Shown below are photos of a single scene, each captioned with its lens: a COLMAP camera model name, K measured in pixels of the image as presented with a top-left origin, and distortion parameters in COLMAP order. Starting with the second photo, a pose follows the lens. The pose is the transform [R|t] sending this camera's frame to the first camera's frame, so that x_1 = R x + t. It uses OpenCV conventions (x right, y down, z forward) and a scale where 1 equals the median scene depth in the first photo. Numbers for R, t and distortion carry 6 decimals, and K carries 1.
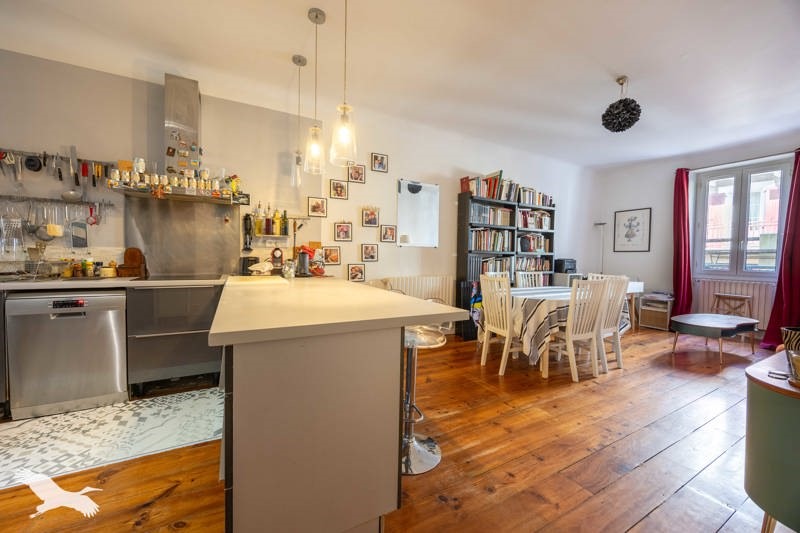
lens RADIAL K [[301.1, 0, 400.0], [0, 301.1, 266.5], [0, 0, 1]] dist [0.000376, -0.000031]
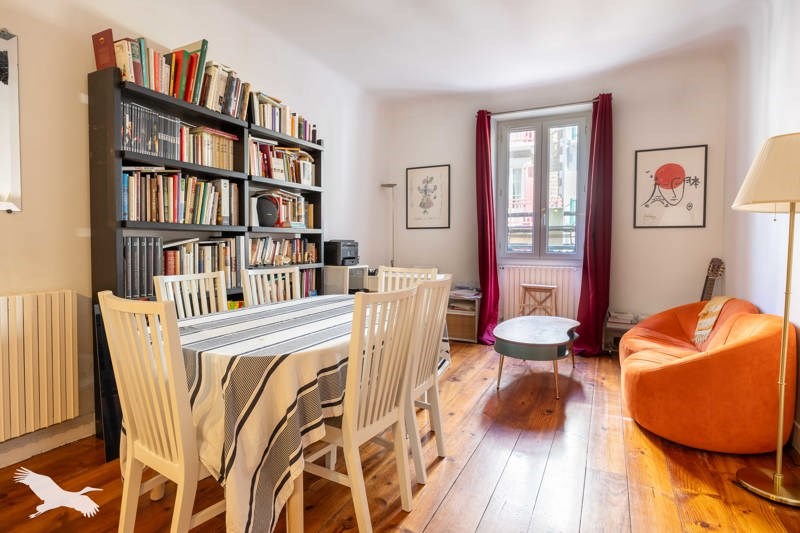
lens RADIAL K [[436.6, 0, 398.8], [0, 436.6, 255.5], [0, 0, 1]] dist [-0.000439, 0.000017]
pose [[0.811140, -0.032382, 0.583955, 0.176253], [0.029923, 0.999456, 0.013858, -0.005451], [-0.584086, 0.006233, 0.811668, 0.306155]]
